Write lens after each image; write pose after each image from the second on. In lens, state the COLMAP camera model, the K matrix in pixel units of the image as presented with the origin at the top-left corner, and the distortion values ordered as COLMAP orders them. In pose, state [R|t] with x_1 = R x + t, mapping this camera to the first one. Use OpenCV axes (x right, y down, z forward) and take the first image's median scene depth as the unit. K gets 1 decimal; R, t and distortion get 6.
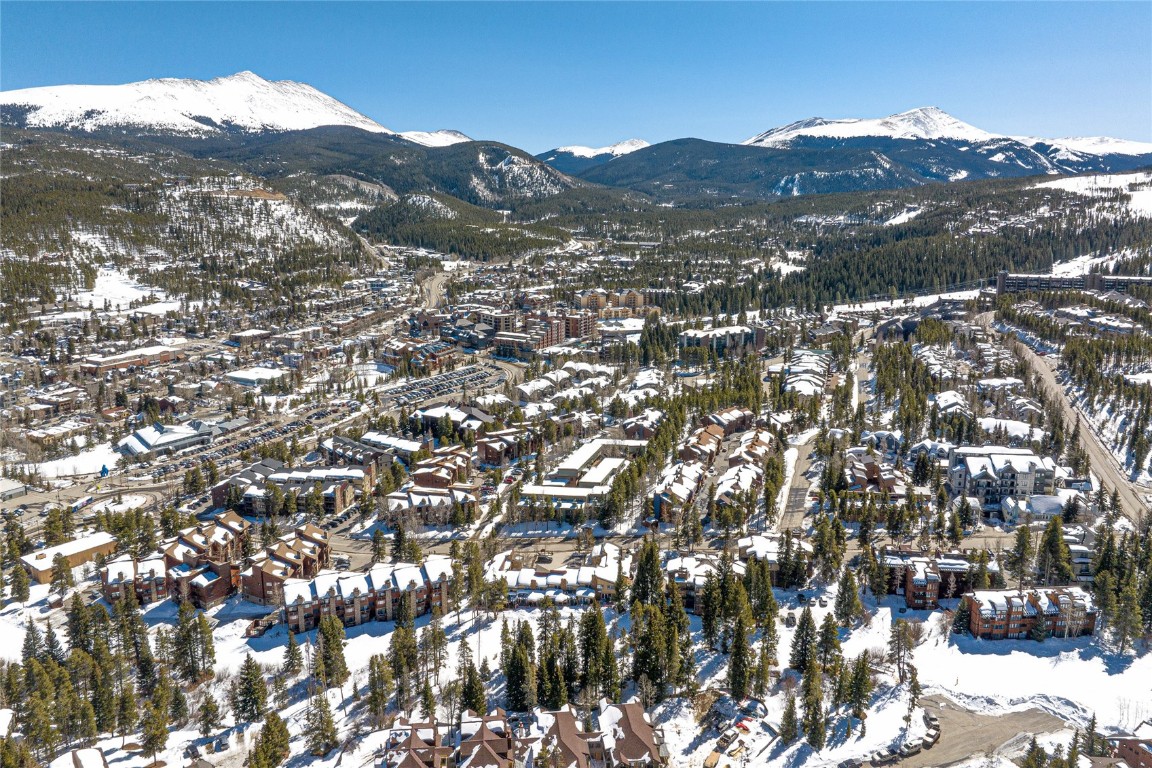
lens RADIAL K [[806.0, 0, 579.6], [0, 806.0, 348.9], [0, 0, 1]] dist [-0.035444, -0.004153]
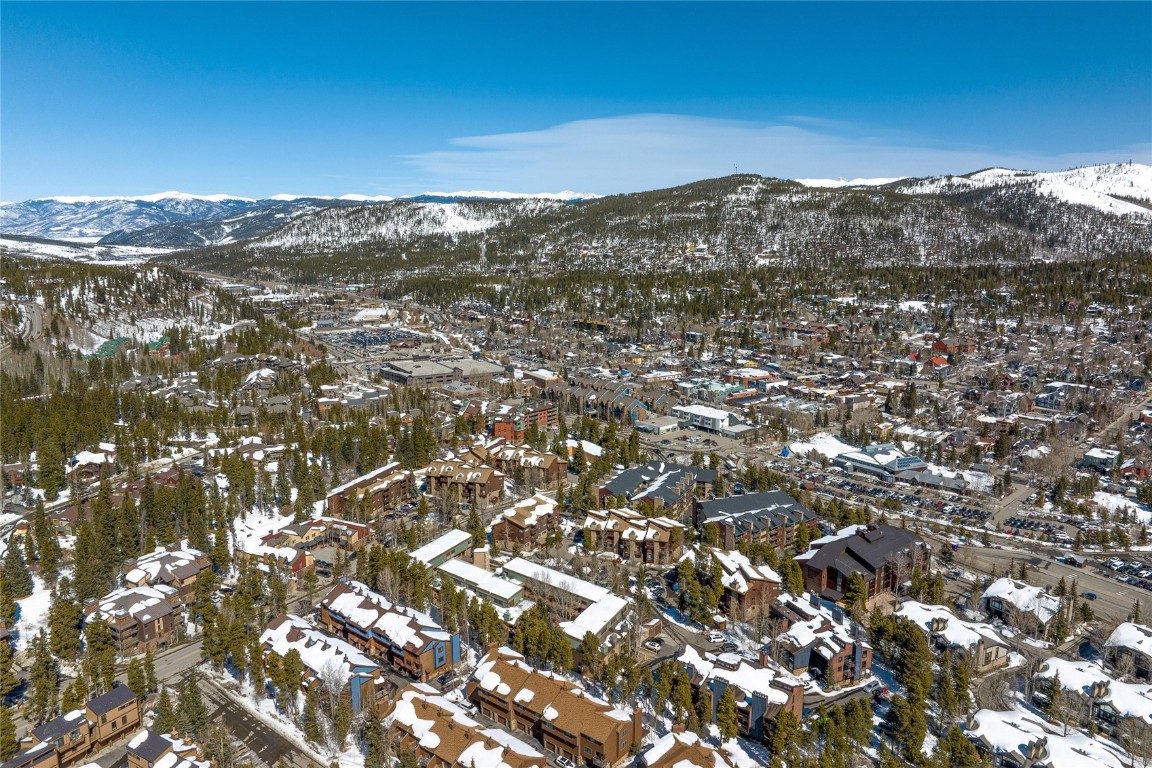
lens RADIAL K [[806.0, 0, 576.8], [0, 806.0, 378.5], [0, 0, 1]] dist [-0.035444, -0.004153]
pose [[-0.358782, 0.177310, -0.916426, 0.181815], [-0.172411, 0.952310, 0.251752, -0.061991], [0.917360, 0.248326, -0.311102, 0.368825]]
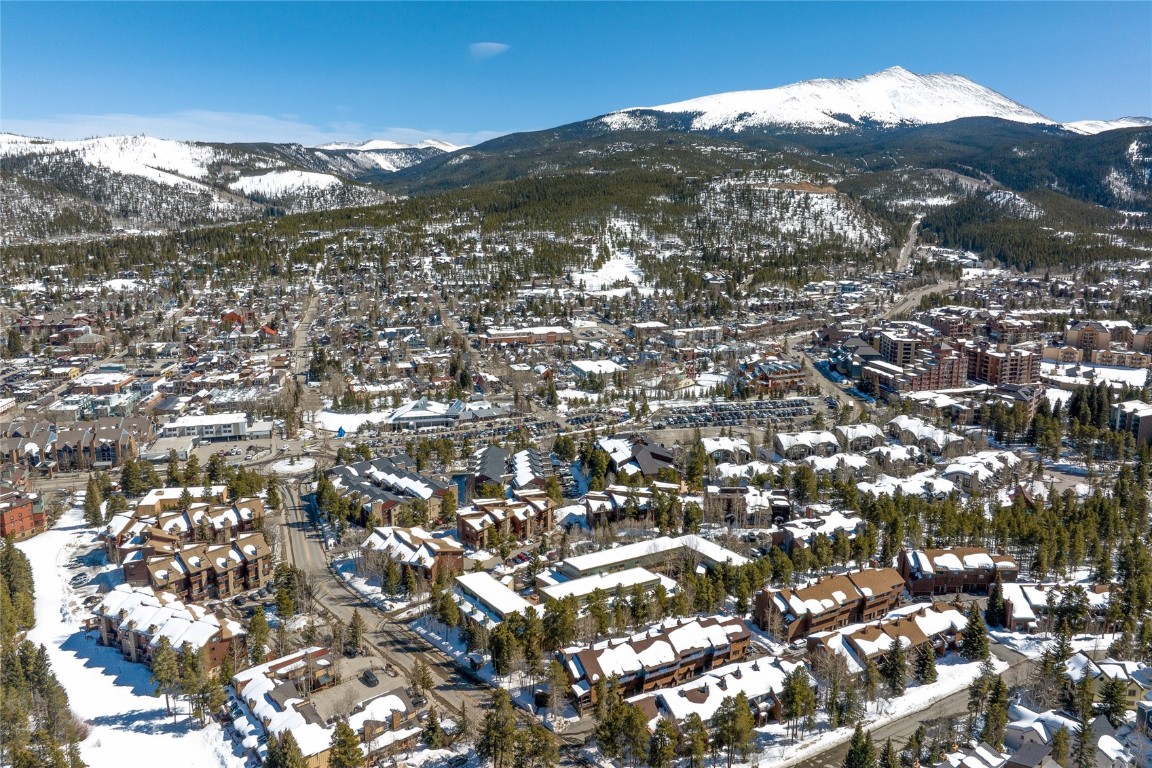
lens RADIAL K [[806.0, 0, 581.0], [0, 806.0, 339.5], [0, 0, 1]] dist [-0.035444, -0.004153]
pose [[0.719011, 0.126399, -0.683408, 0.130791], [-0.131524, 0.990301, 0.044785, -0.022566], [0.682440, 0.057683, 0.728662, 0.144540]]
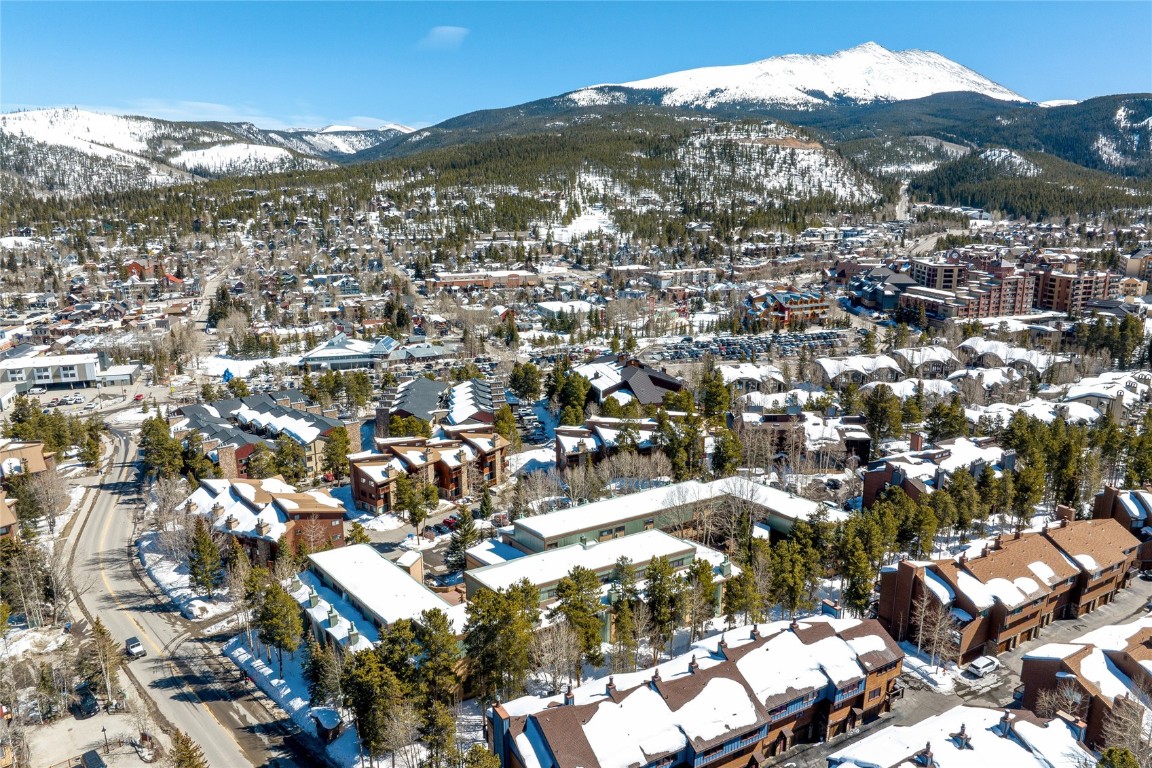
lens RADIAL K [[806.0, 0, 579.3], [0, 806.0, 381.8], [0, 0, 1]] dist [-0.035444, -0.004153]
pose [[0.744138, 0.156893, -0.649340, 0.071077], [-0.118873, 0.987615, 0.102400, 0.011345], [0.657364, 0.000989, 0.753572, 0.215575]]
